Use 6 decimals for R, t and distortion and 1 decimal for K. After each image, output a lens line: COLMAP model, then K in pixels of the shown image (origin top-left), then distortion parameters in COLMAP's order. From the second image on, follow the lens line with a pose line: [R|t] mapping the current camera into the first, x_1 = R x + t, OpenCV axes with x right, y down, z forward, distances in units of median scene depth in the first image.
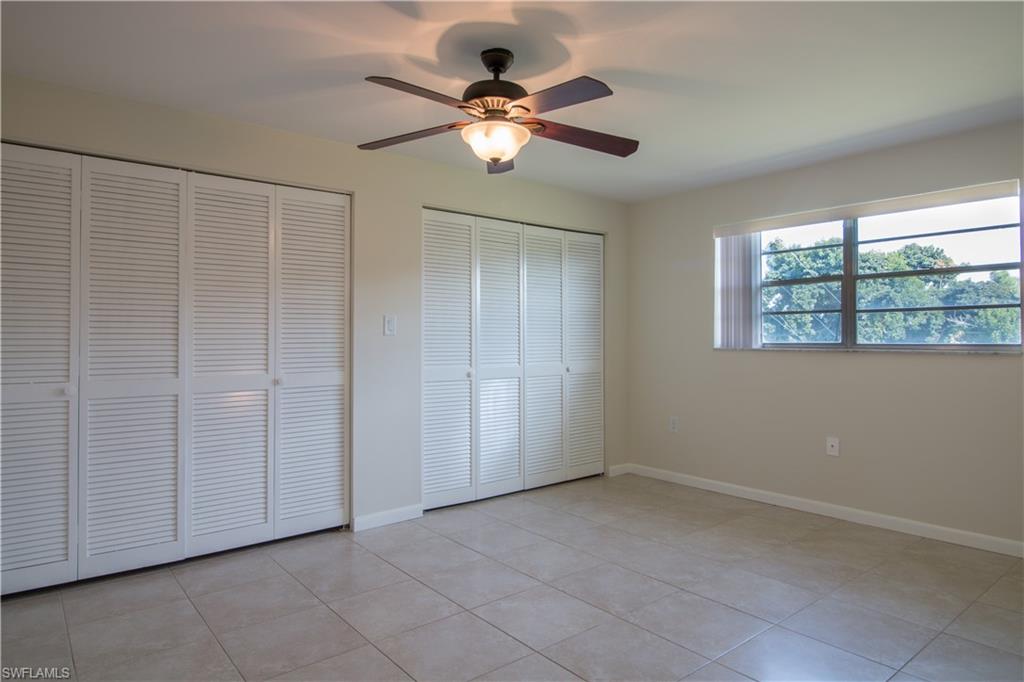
lens RADIAL K [[635.8, 0, 509.6], [0, 635.8, 329.5], [0, 0, 1]] dist [-0.000542, 0.000483]
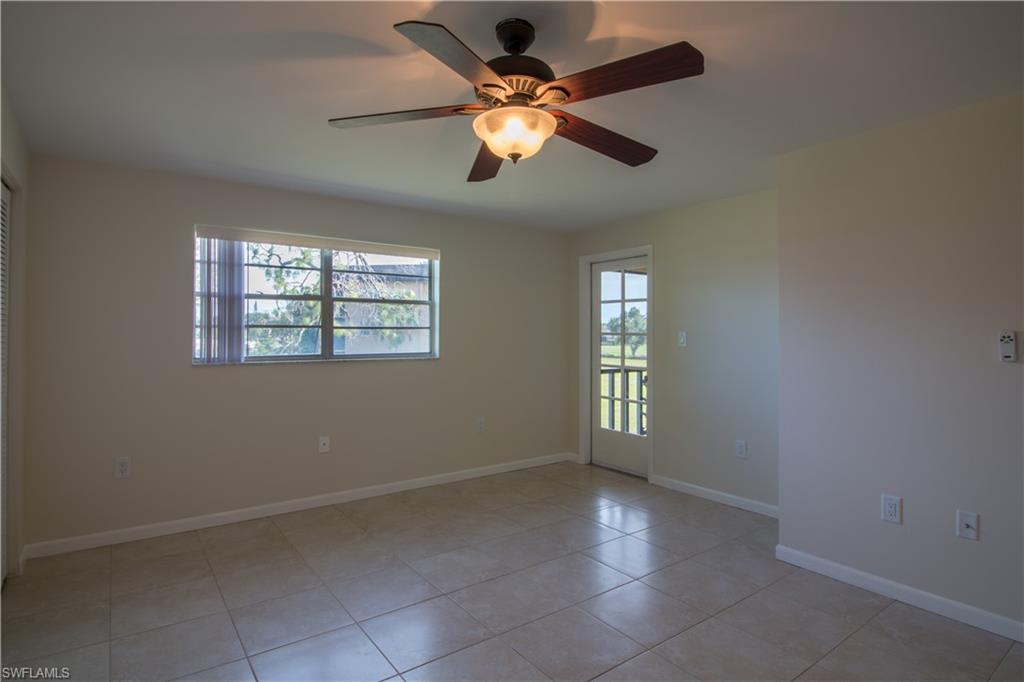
lens RADIAL K [[532.6, 0, 512.0], [0, 532.6, 341.0], [0, 0, 1]] dist [-0.000003, 0.000043]
pose [[0.058957, -0.005294, 0.998246, -0.437649], [-0.011607, 0.999915, 0.005988, -0.013288], [-0.998193, -0.011939, 0.058891, 0.609599]]
